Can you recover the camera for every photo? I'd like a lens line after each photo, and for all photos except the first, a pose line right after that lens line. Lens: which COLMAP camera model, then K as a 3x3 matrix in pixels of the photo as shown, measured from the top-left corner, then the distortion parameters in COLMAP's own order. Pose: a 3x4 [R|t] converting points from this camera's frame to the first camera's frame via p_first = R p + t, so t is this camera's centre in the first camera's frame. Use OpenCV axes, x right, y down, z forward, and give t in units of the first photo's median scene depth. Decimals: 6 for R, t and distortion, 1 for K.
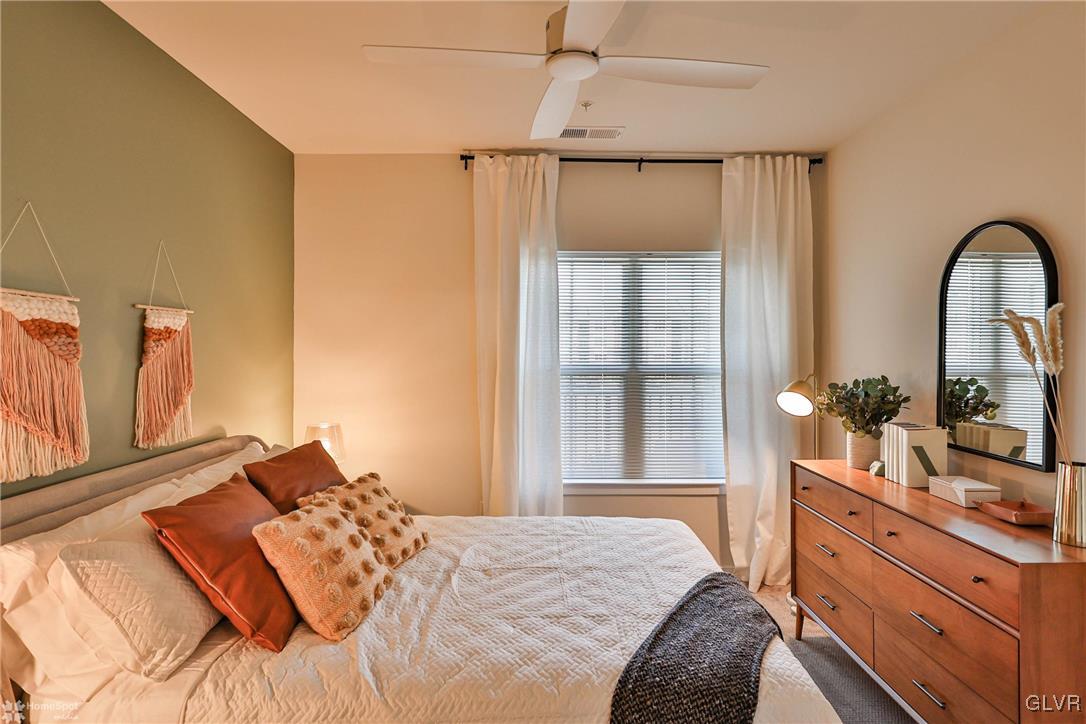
lens RADIAL K [[585.2, 0, 543.4], [0, 585.2, 361.3], [0, 0, 1]] dist [-0.005631, 0.000232]
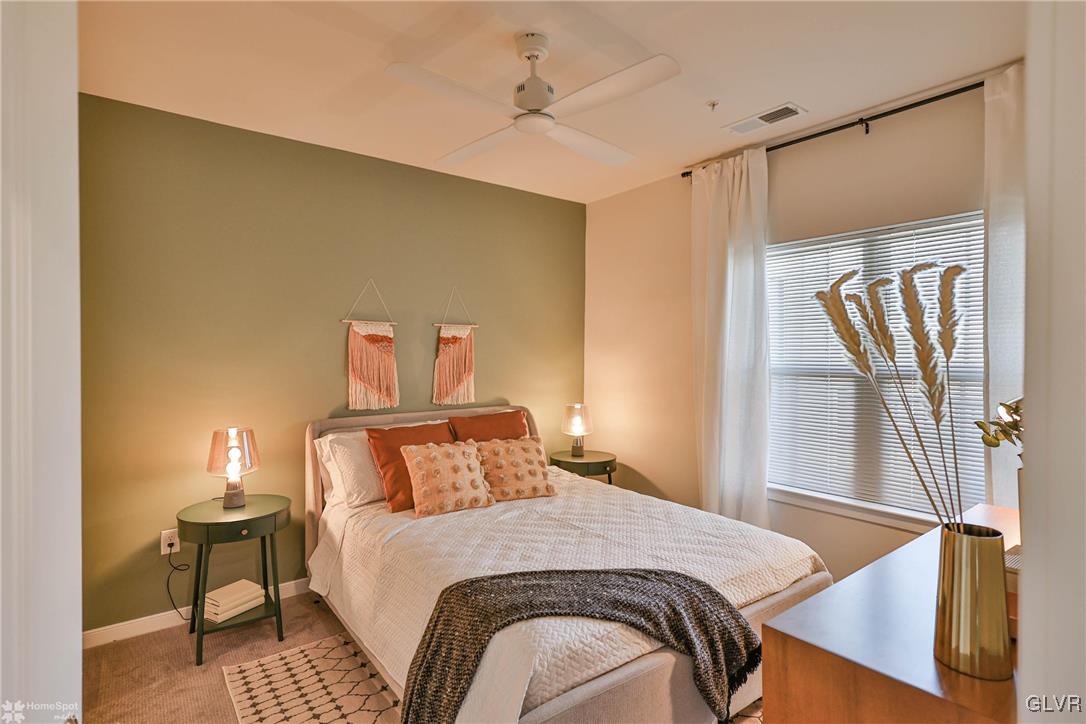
lens RADIAL K [[551.7, 0, 536.9], [0, 551.7, 369.0], [0, 0, 1]] dist [-0.004903, 0.002849]
pose [[0.586928, 0.022065, -0.809339, 0.798372], [-0.015180, 0.999753, 0.016248, 0.008106], [0.809497, 0.002749, 0.587118, 0.237154]]
